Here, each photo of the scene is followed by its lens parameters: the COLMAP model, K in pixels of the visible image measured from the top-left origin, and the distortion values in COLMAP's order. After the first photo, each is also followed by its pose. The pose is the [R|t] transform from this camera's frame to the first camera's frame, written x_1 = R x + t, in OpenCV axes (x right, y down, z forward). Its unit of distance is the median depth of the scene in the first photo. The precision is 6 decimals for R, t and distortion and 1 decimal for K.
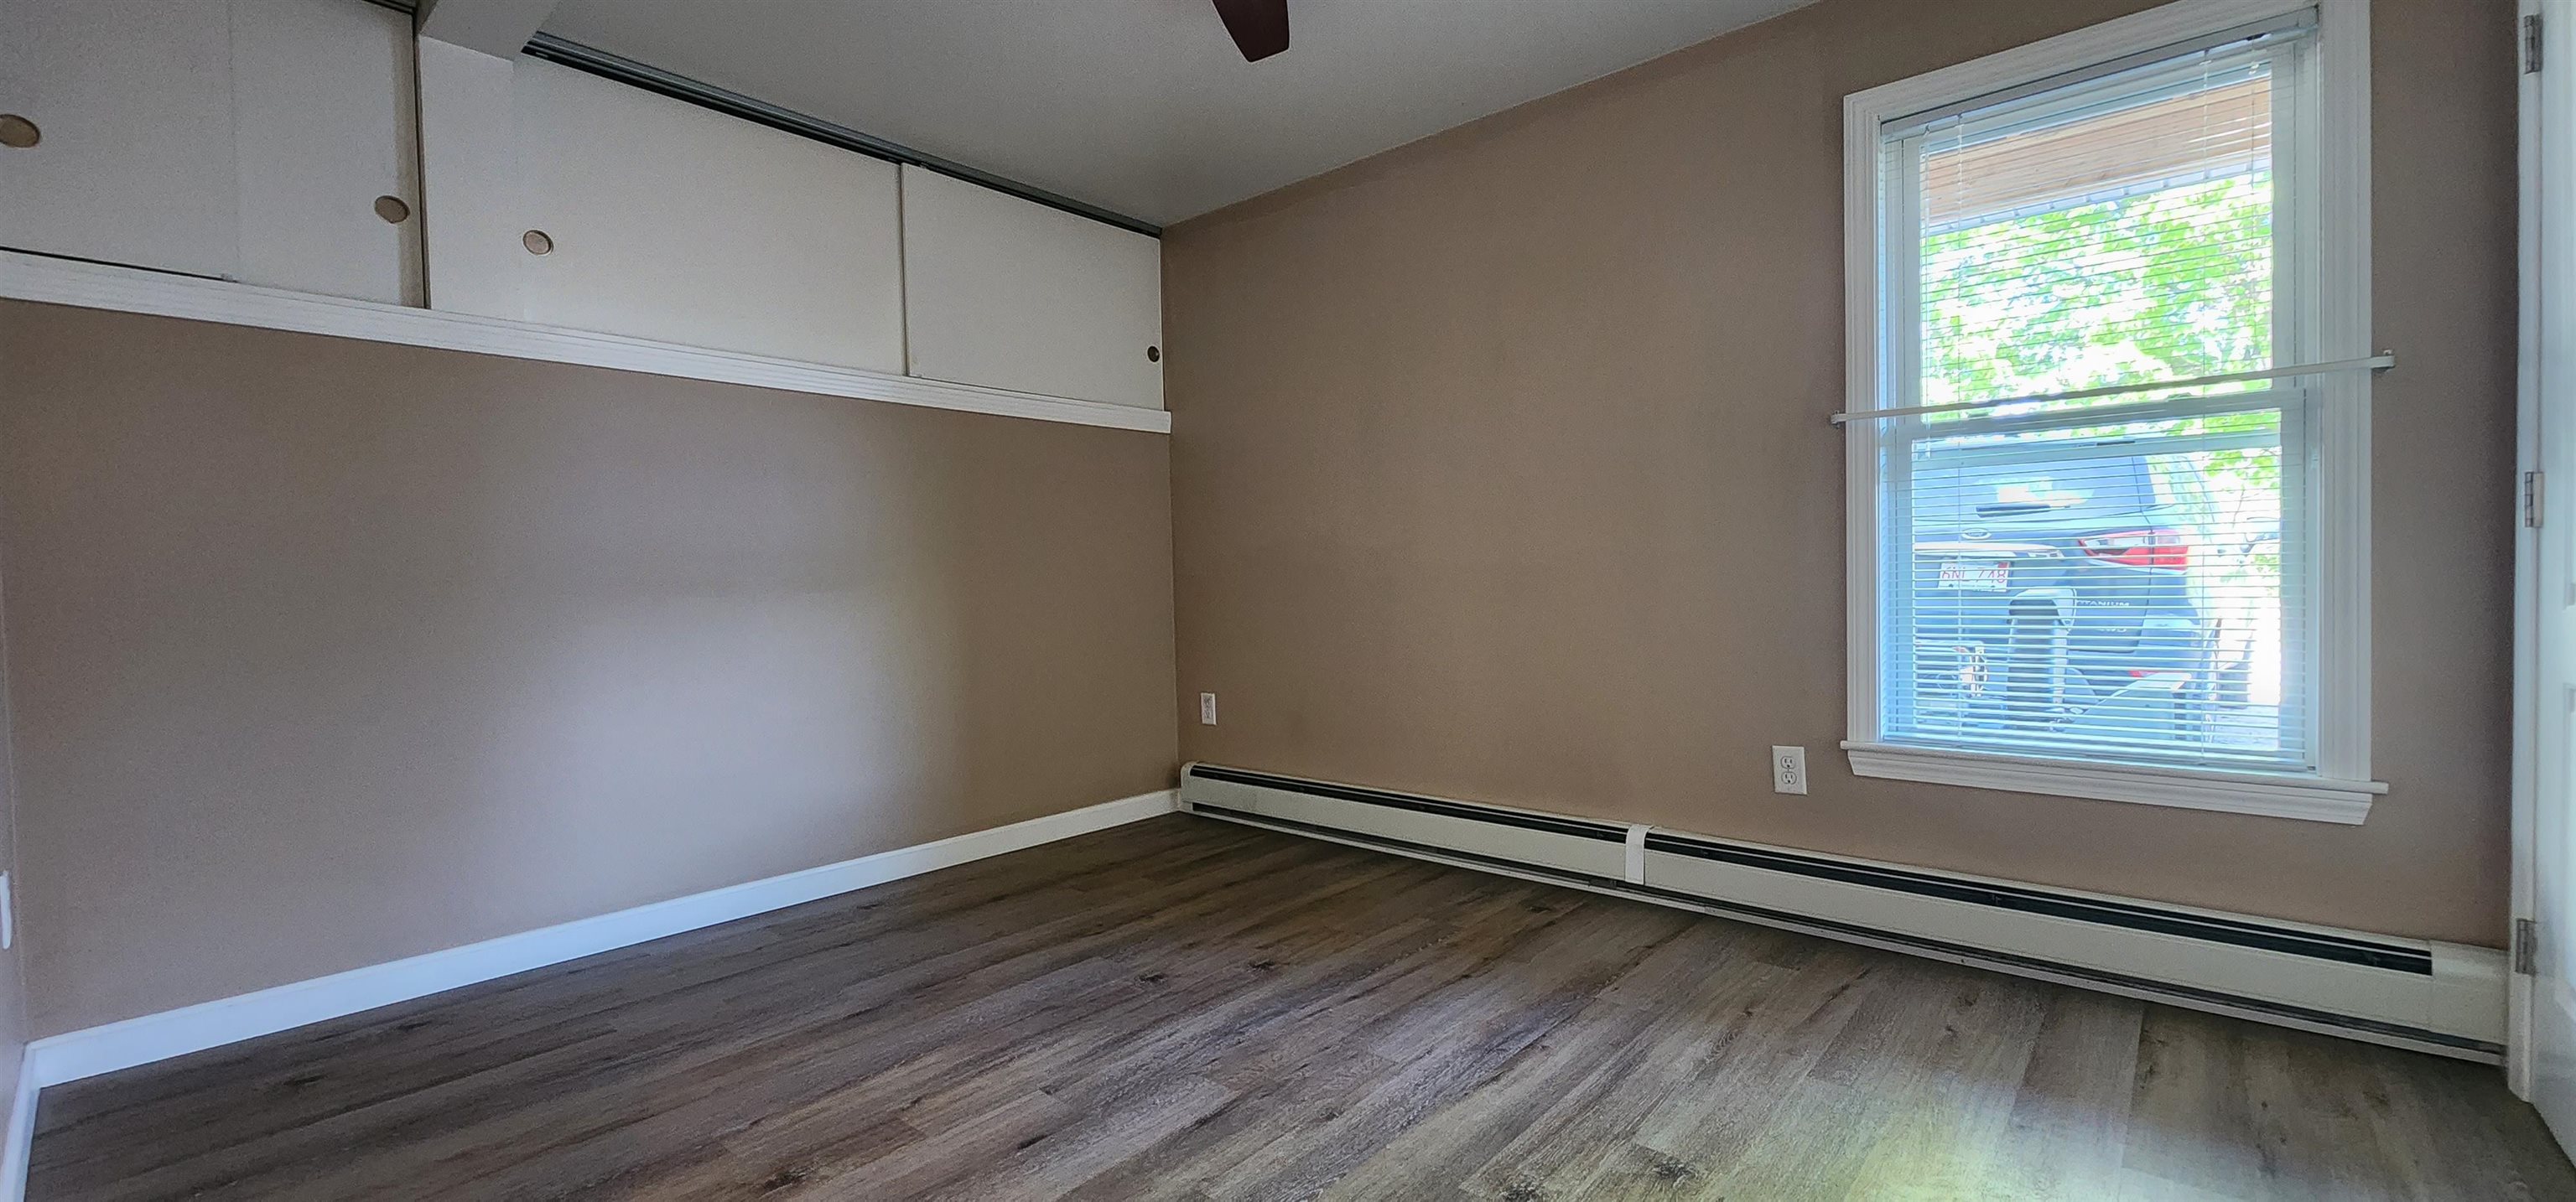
lens RADIAL K [[1064.5, 0, 1288.0], [0, 1064.5, 601.0], [0, 0, 1]] dist [0.000485, -0.000049]
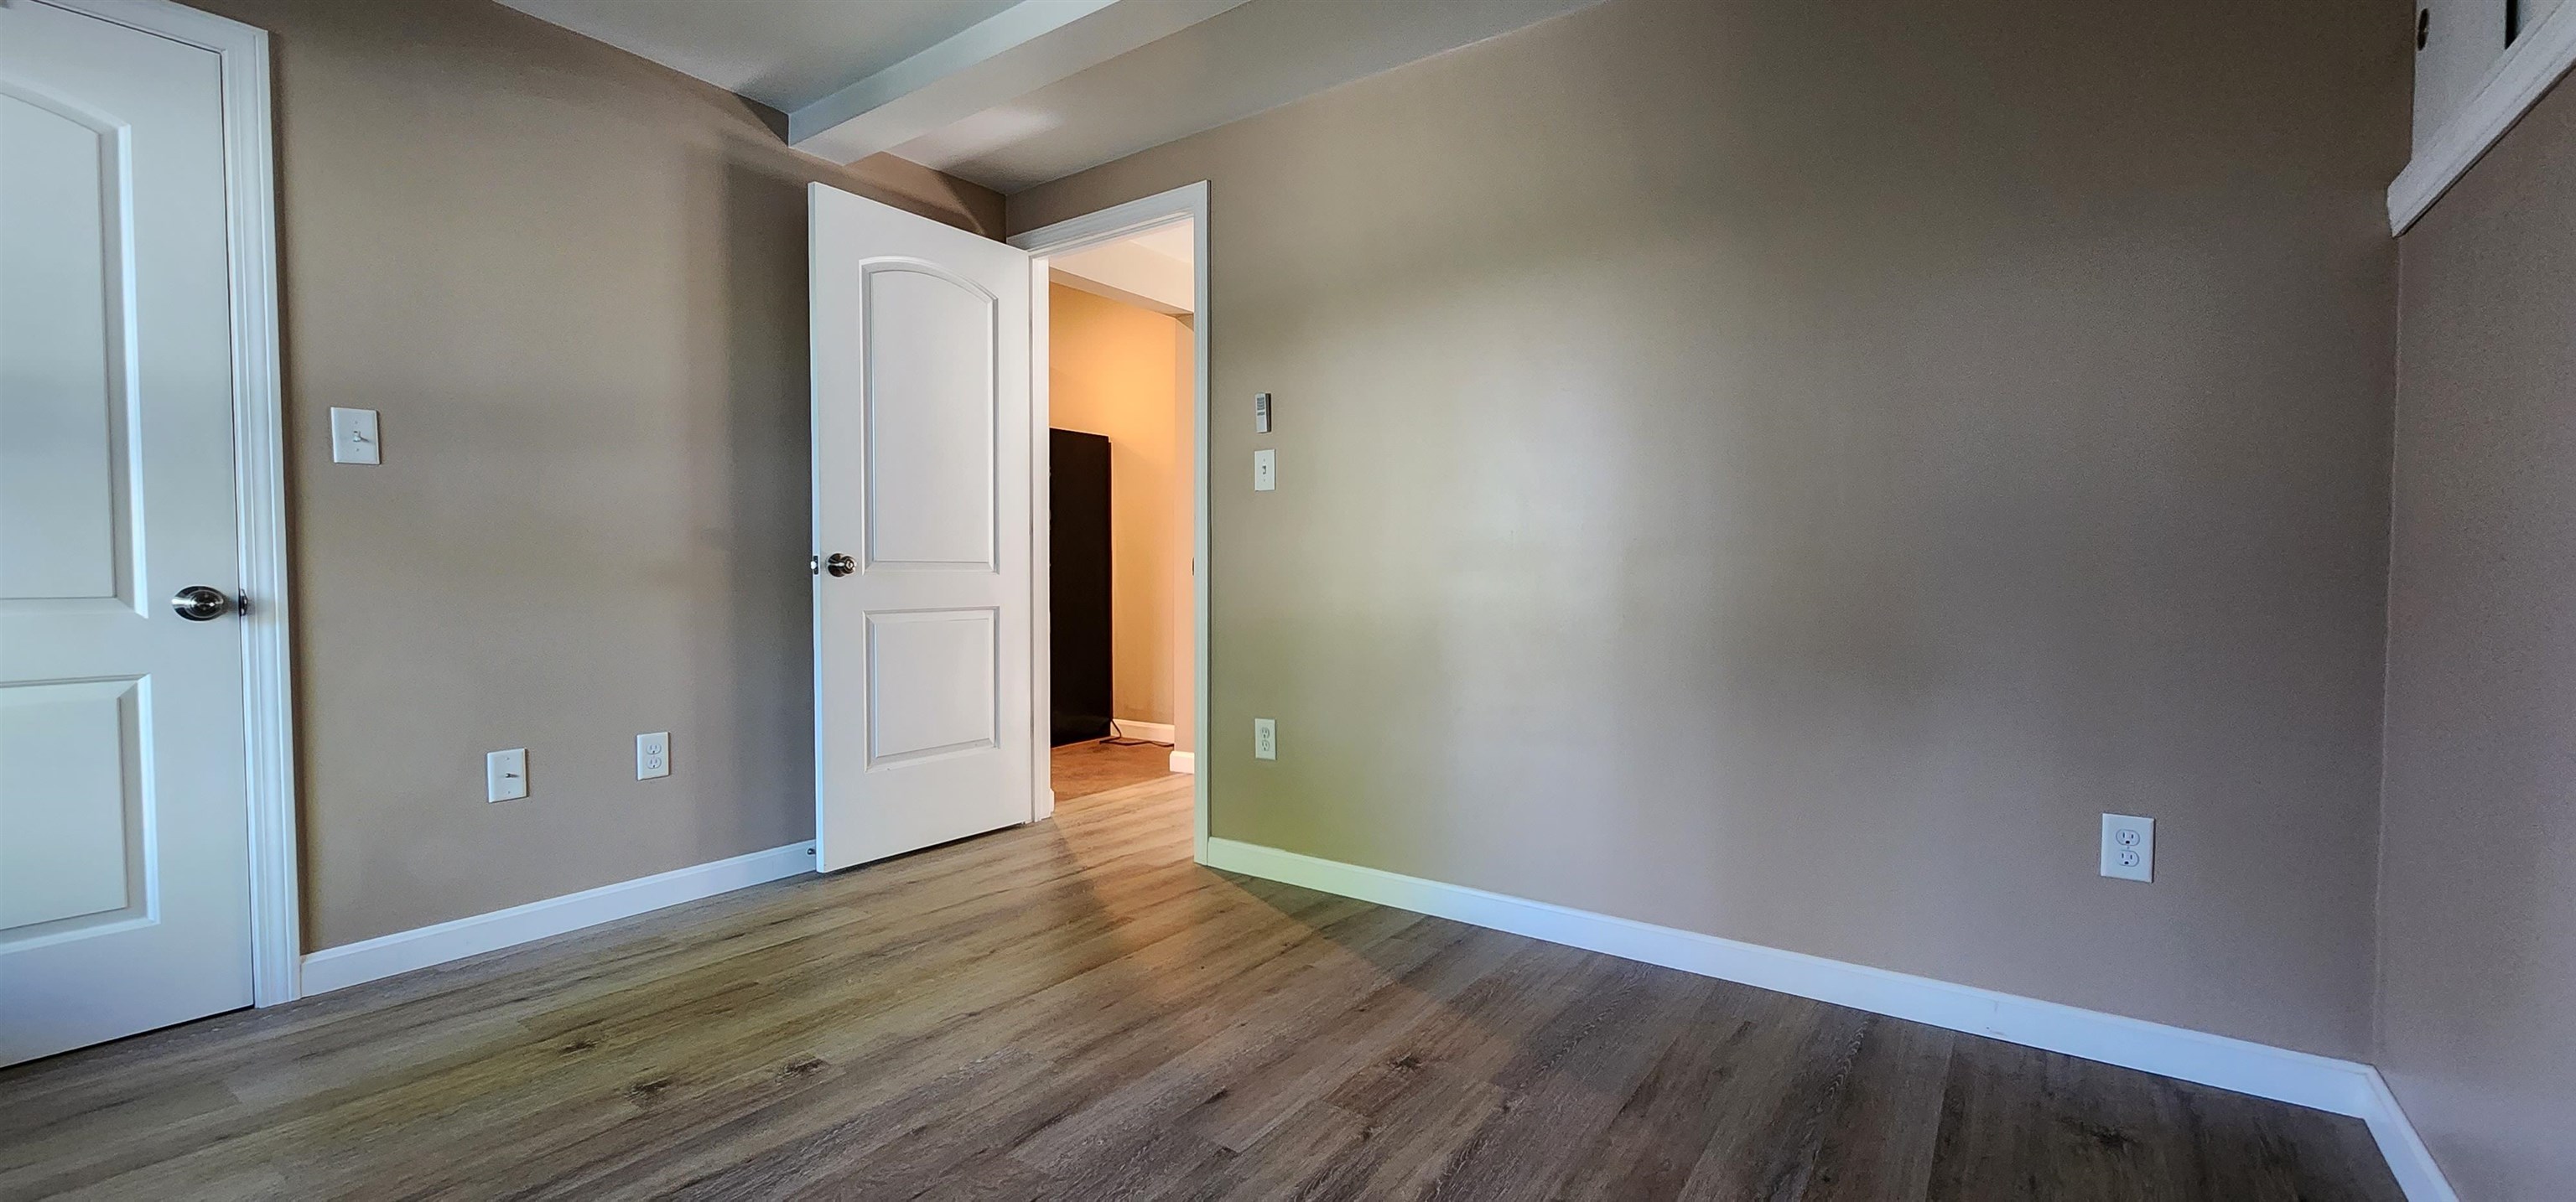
lens RADIAL K [[1051.1, 0, 1291.4], [0, 1051.1, 608.1], [0, 0, 1]] dist [-0.000453, -0.000234]
pose [[-0.994228, 0.021837, -0.105043, -0.182982], [0.015639, 0.998107, 0.059472, -0.038688], [0.106142, 0.057486, -0.992688, 1.730909]]
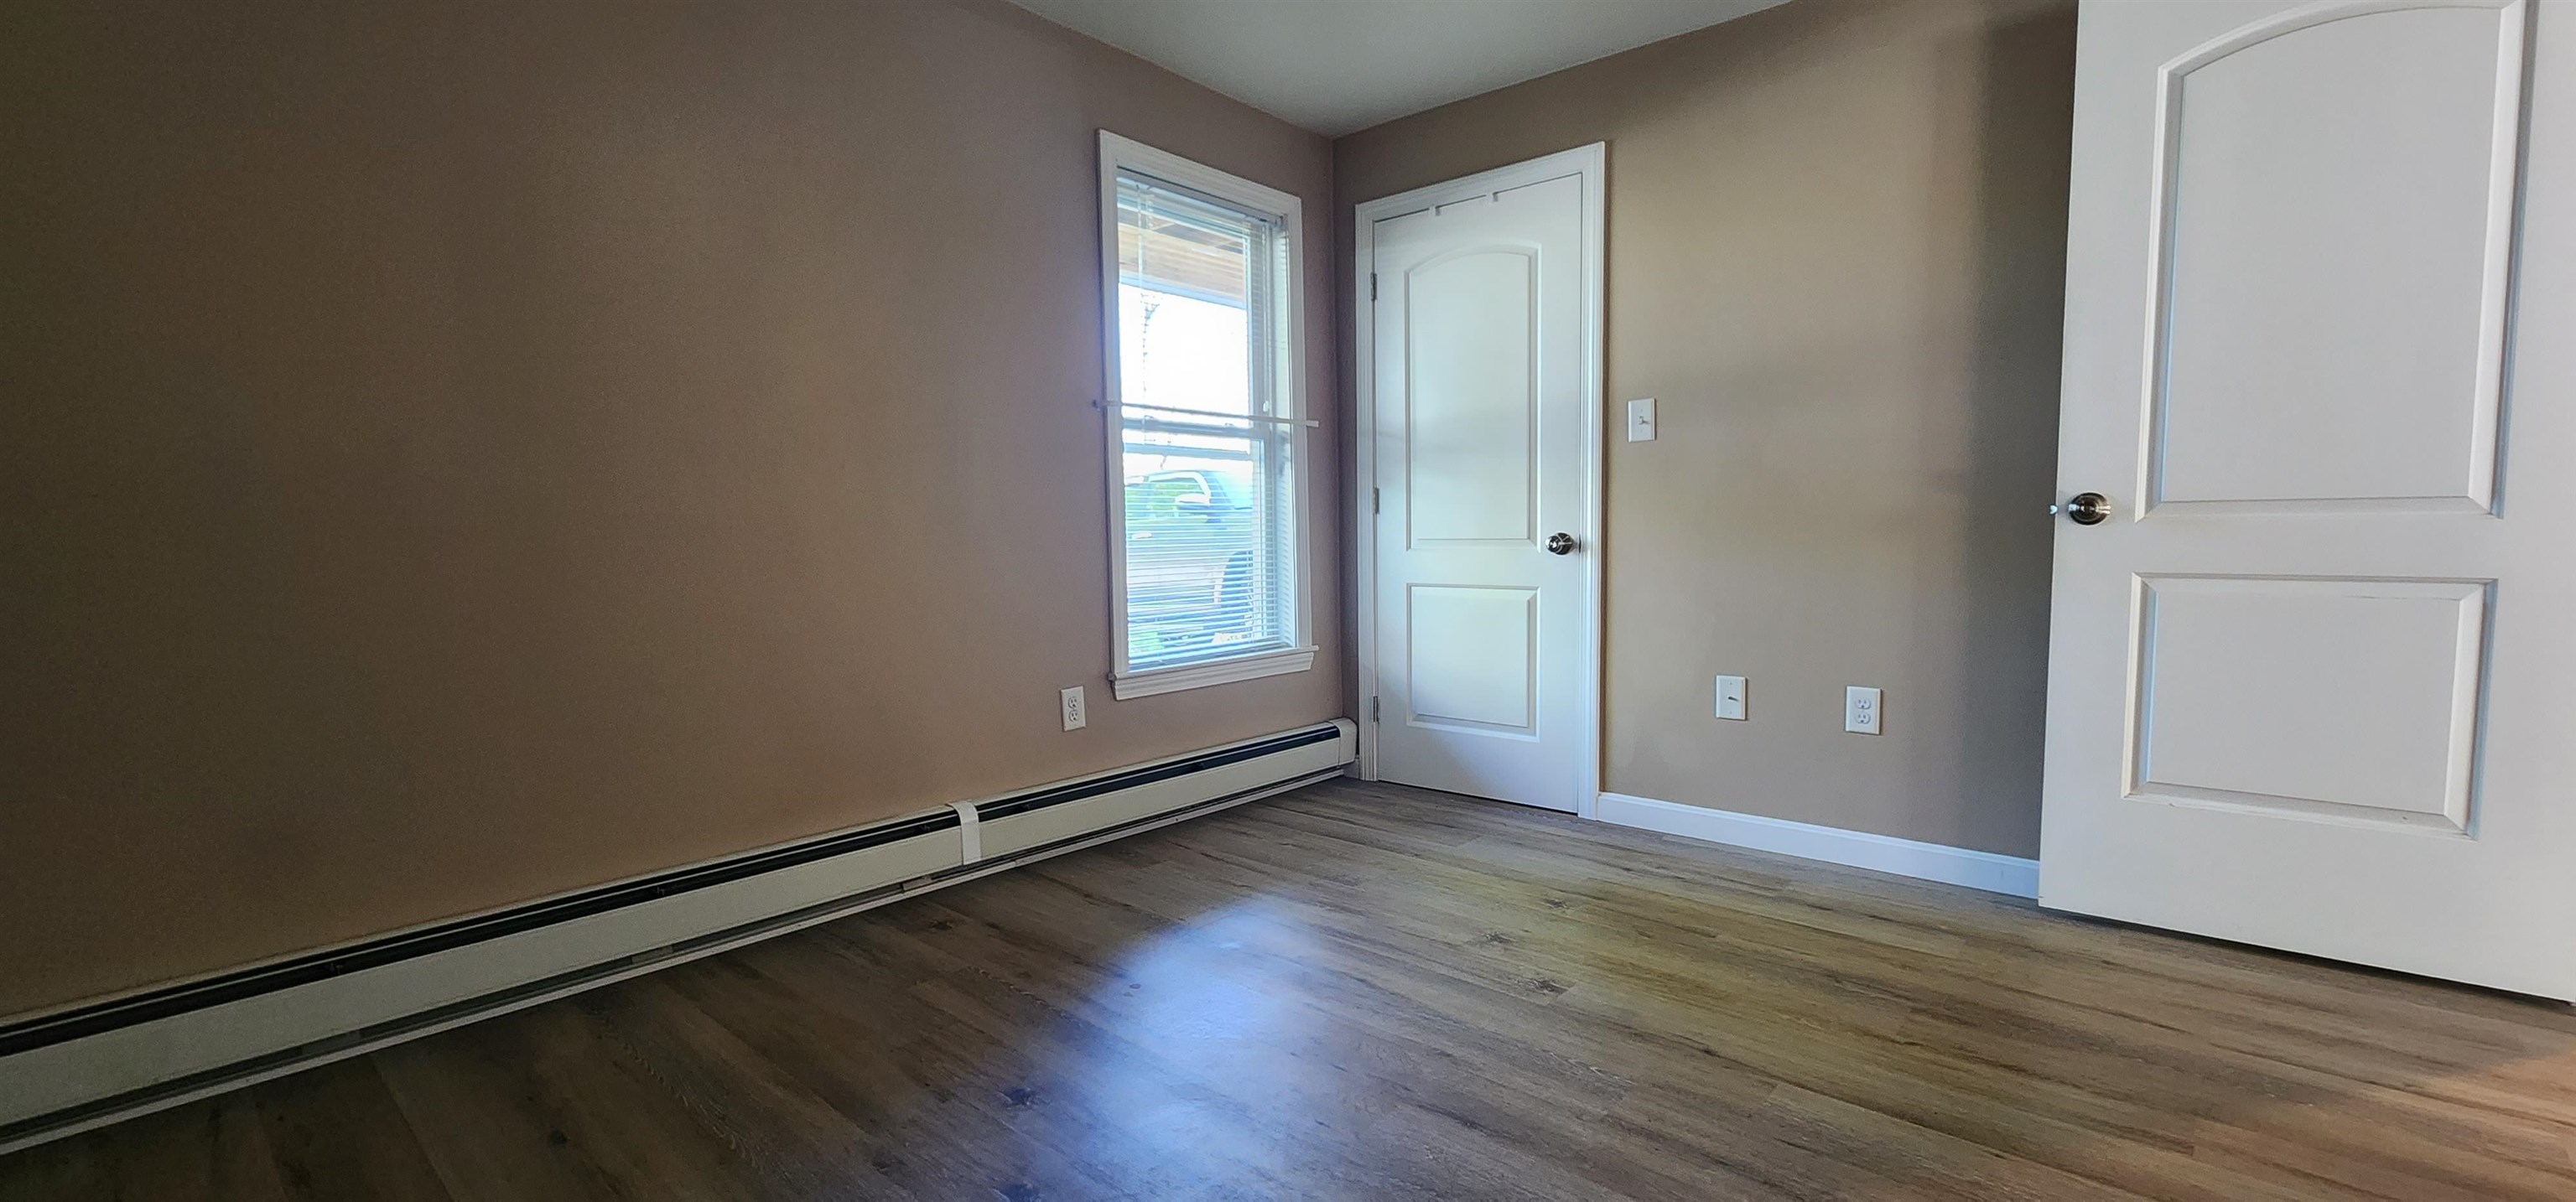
lens RADIAL K [[1064.5, 0, 1288.0], [0, 1064.5, 601.0], [0, 0, 1]] dist [0.000485, -0.000049]
pose [[0.002392, -0.048803, 0.998806, -0.845841], [0.031132, 0.998328, 0.048705, -0.003908], [-0.999512, 0.030978, 0.003907, 1.000018]]
